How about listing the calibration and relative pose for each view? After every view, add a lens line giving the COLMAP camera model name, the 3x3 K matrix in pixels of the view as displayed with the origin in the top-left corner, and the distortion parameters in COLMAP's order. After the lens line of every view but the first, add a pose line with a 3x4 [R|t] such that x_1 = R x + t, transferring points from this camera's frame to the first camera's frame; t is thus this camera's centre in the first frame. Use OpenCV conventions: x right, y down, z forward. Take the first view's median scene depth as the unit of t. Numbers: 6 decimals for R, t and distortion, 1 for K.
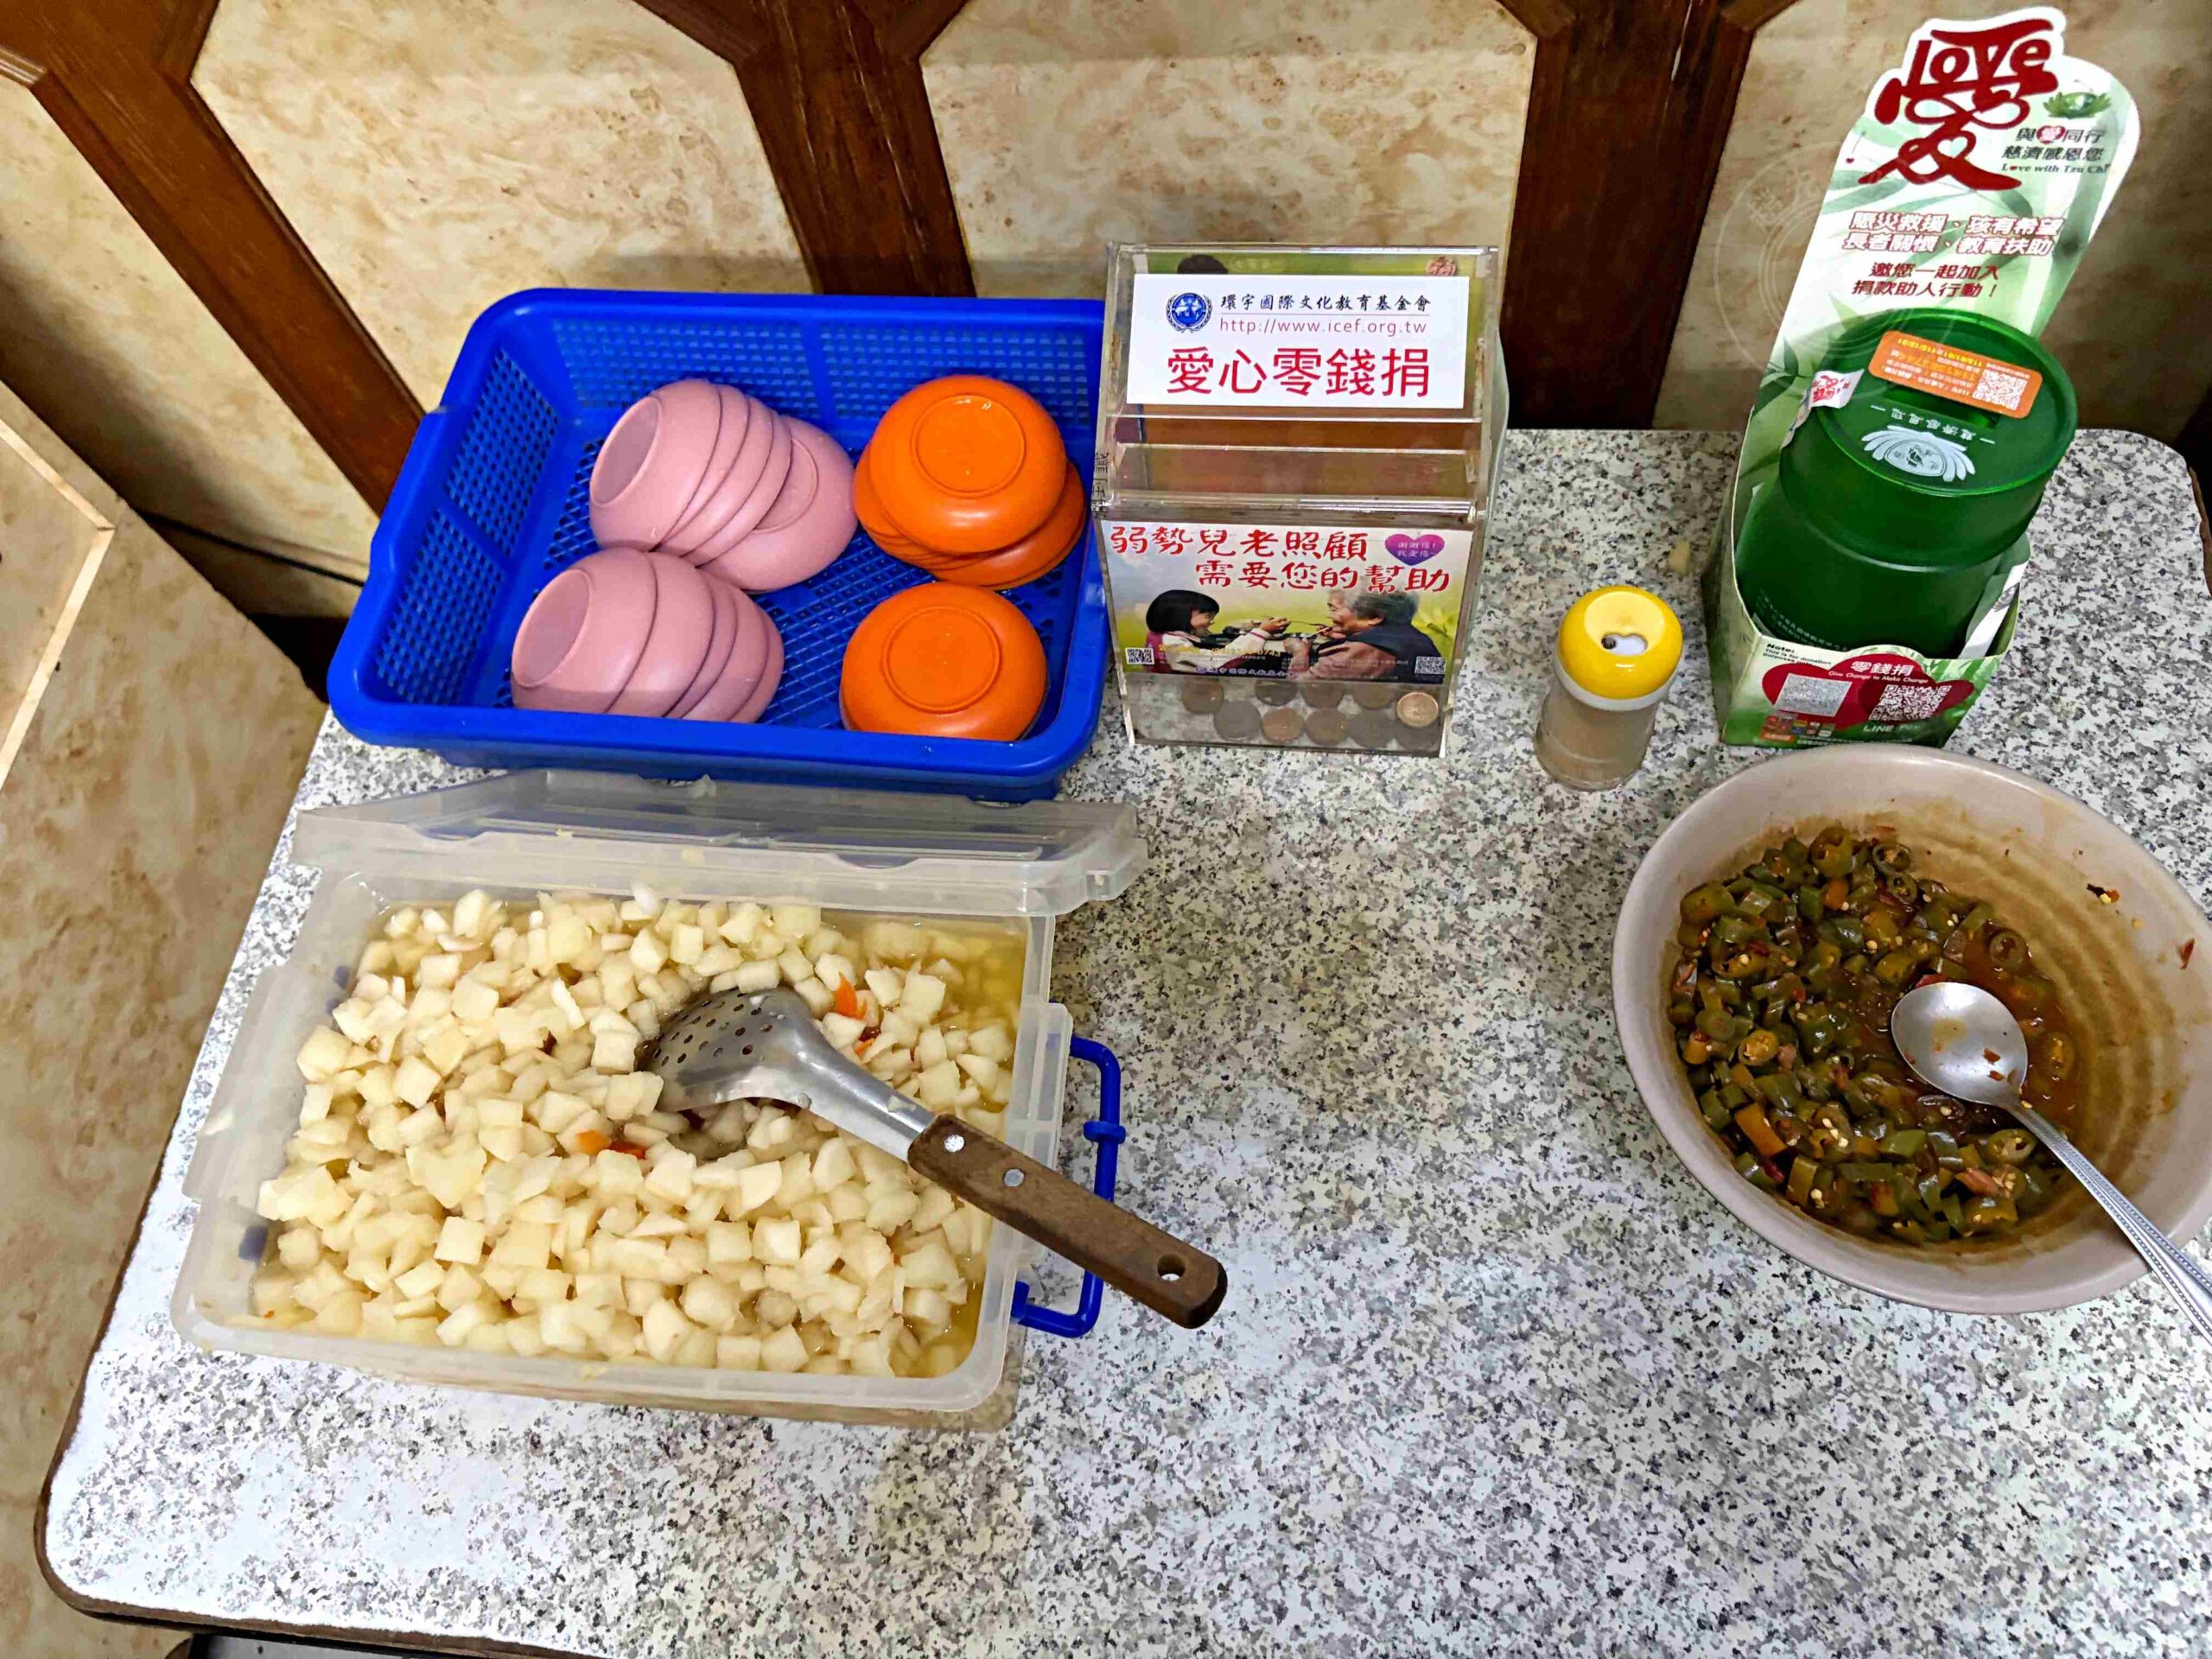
lens RADIAL K [[1689.4, 0, 1095.3], [0, 1689.4, 814.5], [0, 0, 1]] dist [0.032262, -0.056580]
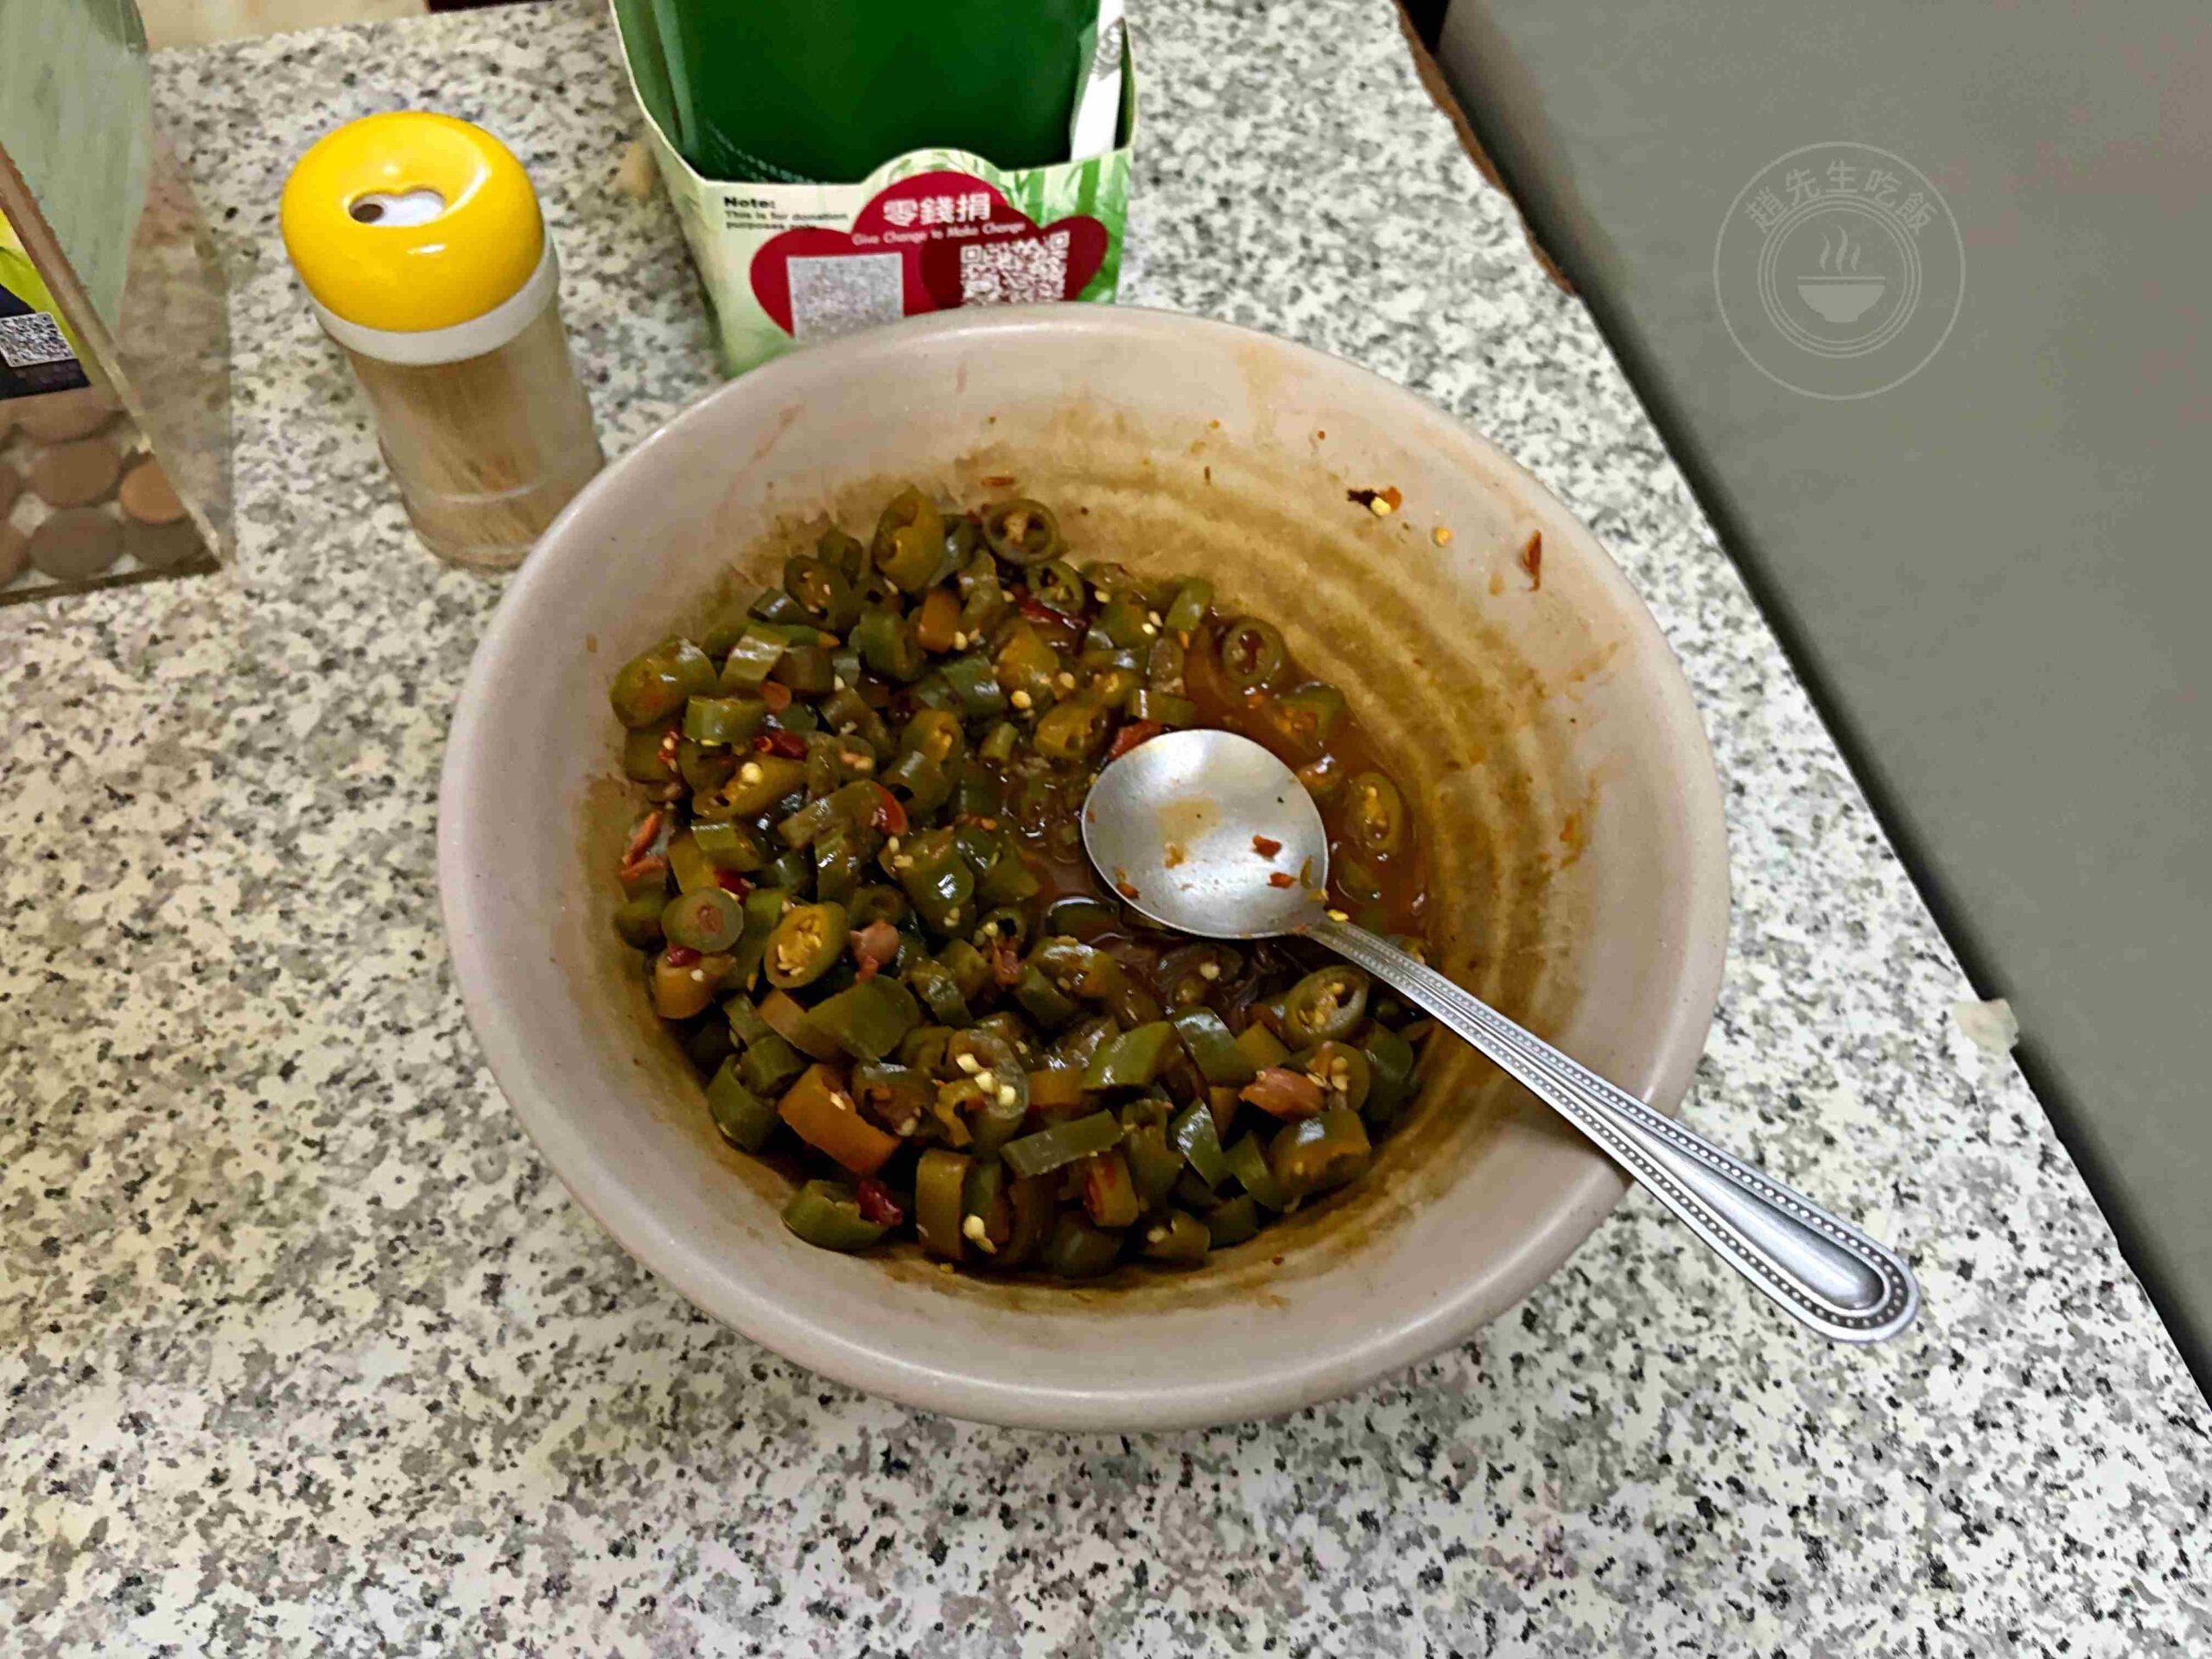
lens RADIAL K [[1751.3, 0, 1111.4], [0, 1751.3, 835.7], [0, 0, 1]] dist [0.043208, -0.084516]
pose [[0.911677, -0.239936, 0.333579, 0.291772], [0.242144, 0.969586, 0.035620, 0.103486], [-0.331981, 0.048300, 0.942049, 0.485122]]
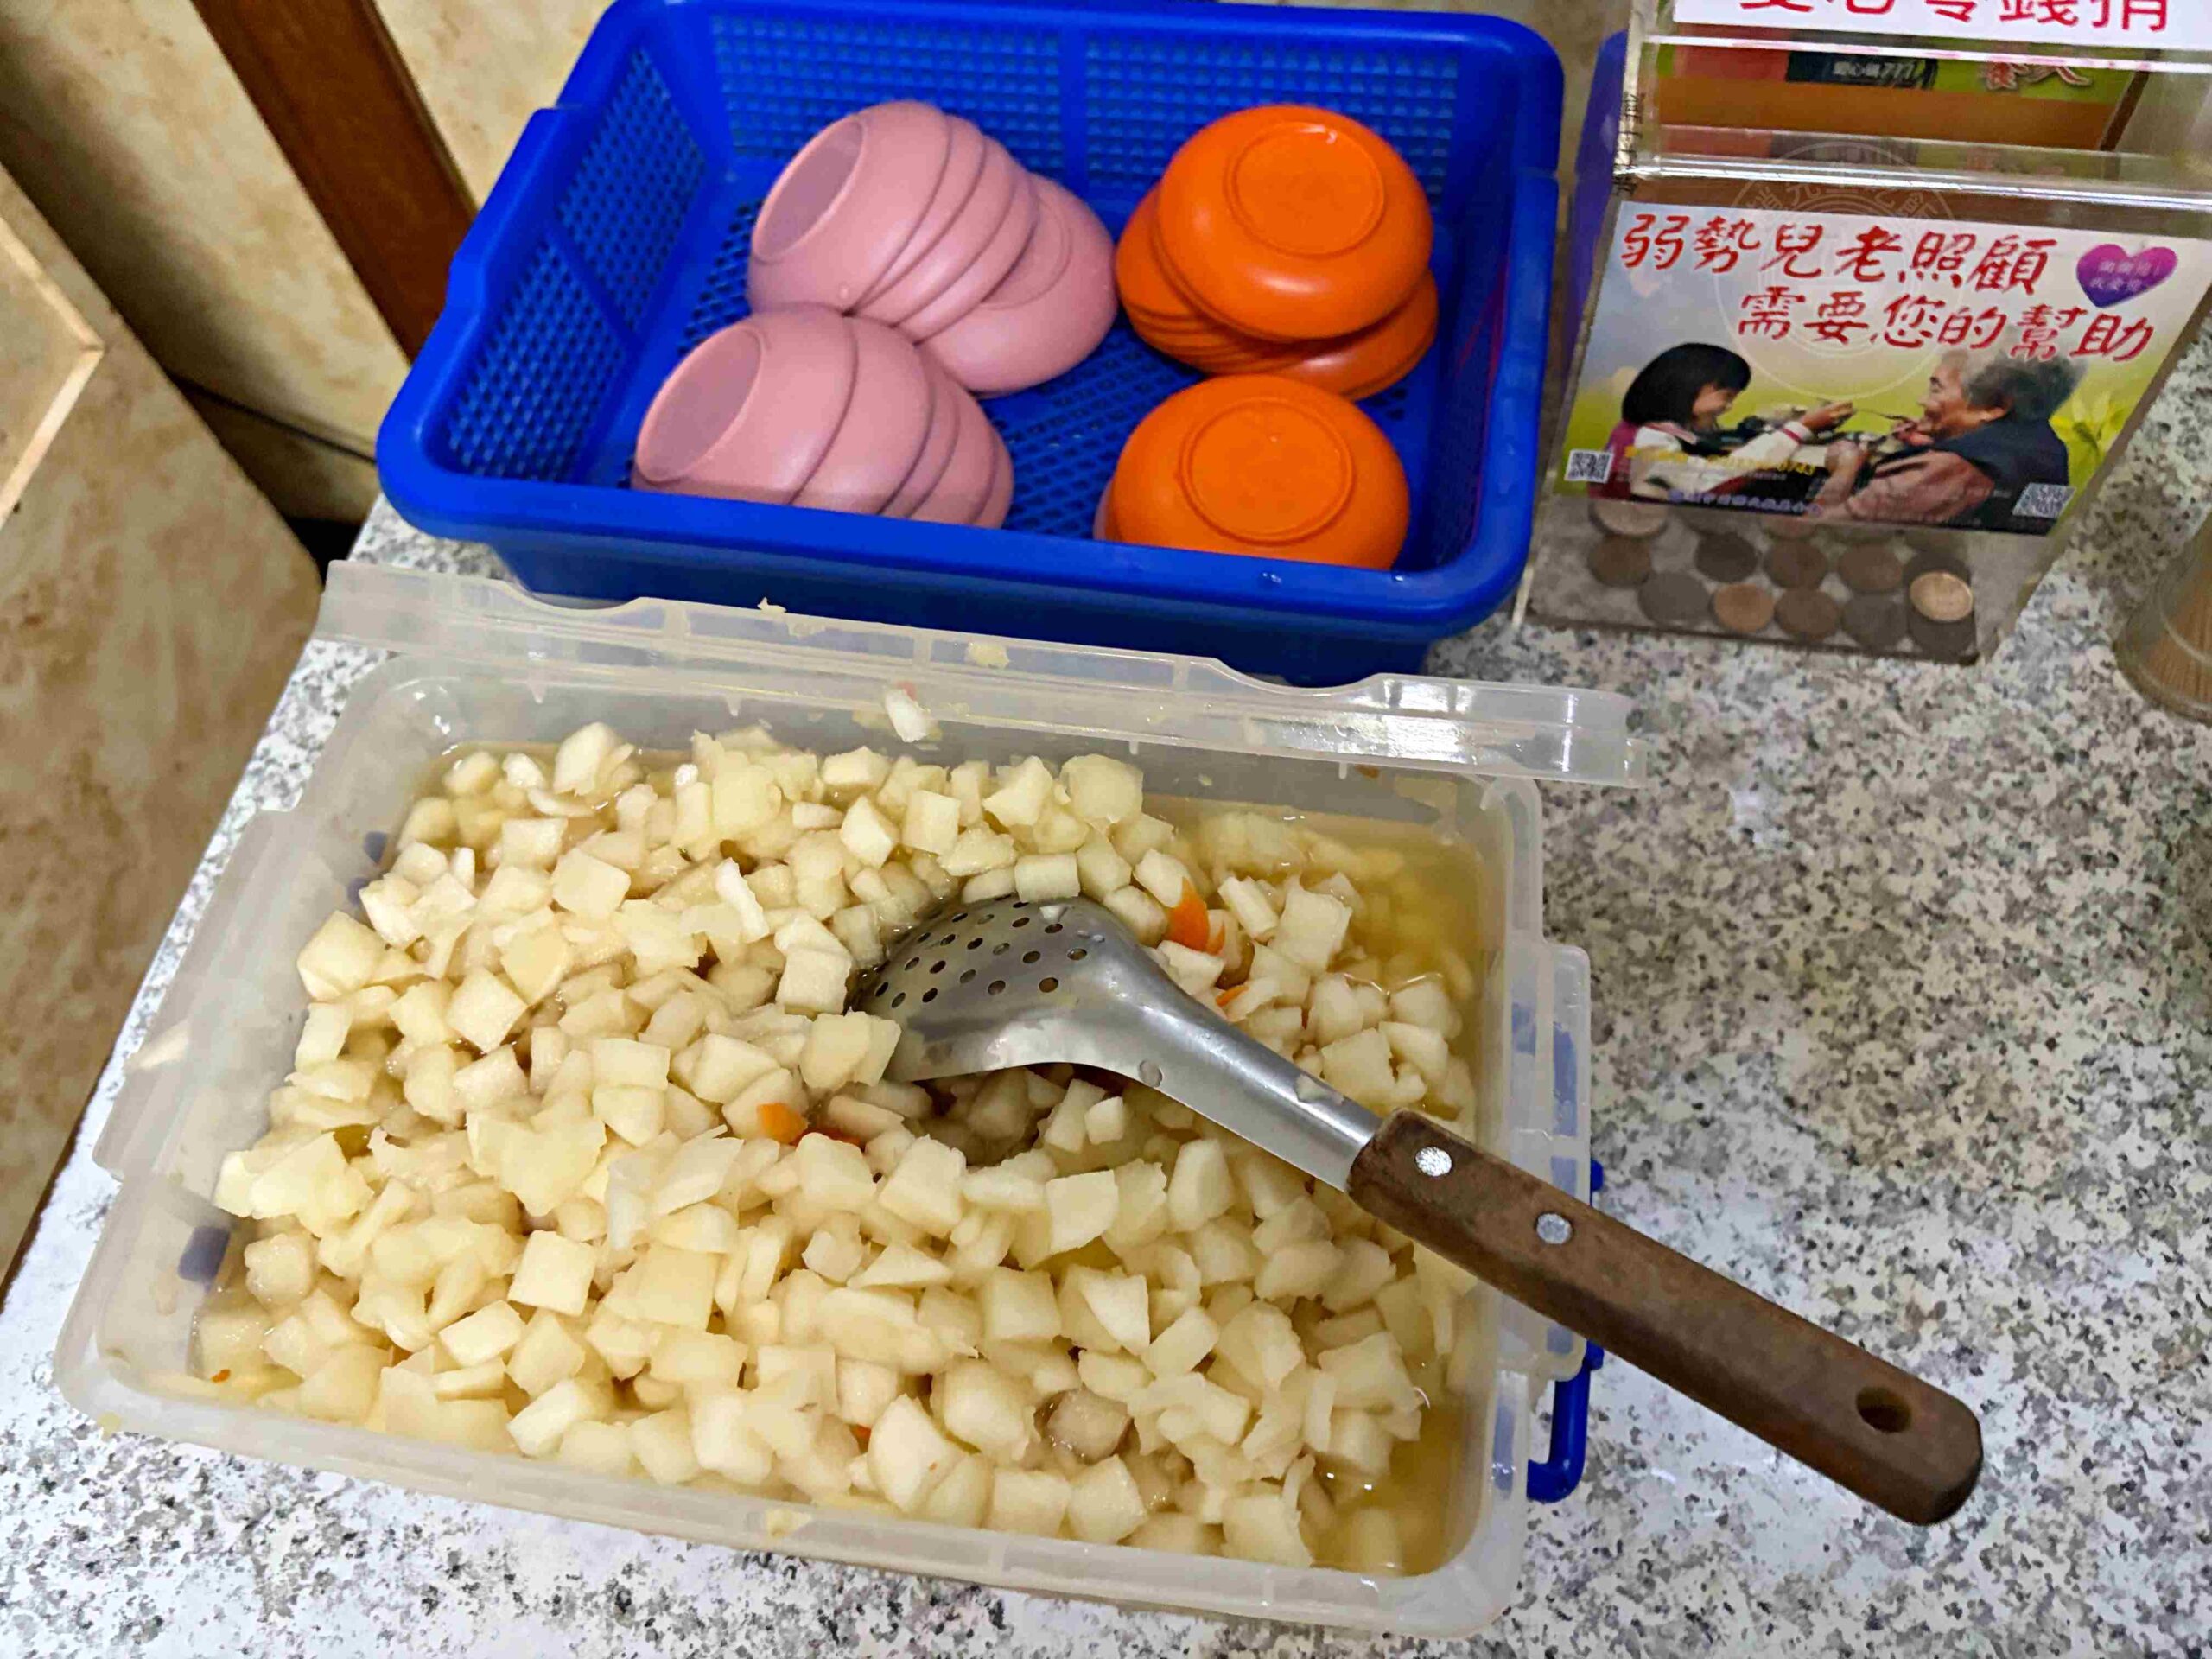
lens RADIAL K [[1751.3, 0, 1111.4], [0, 1751.3, 835.7], [0, 0, 1]] dist [0.043208, -0.084516]
pose [[0.997813, 0.066044, -0.002639, -0.163504], [-0.066090, 0.997484, -0.025667, 0.088977], [0.000937, 0.025785, 0.999667, 0.332918]]
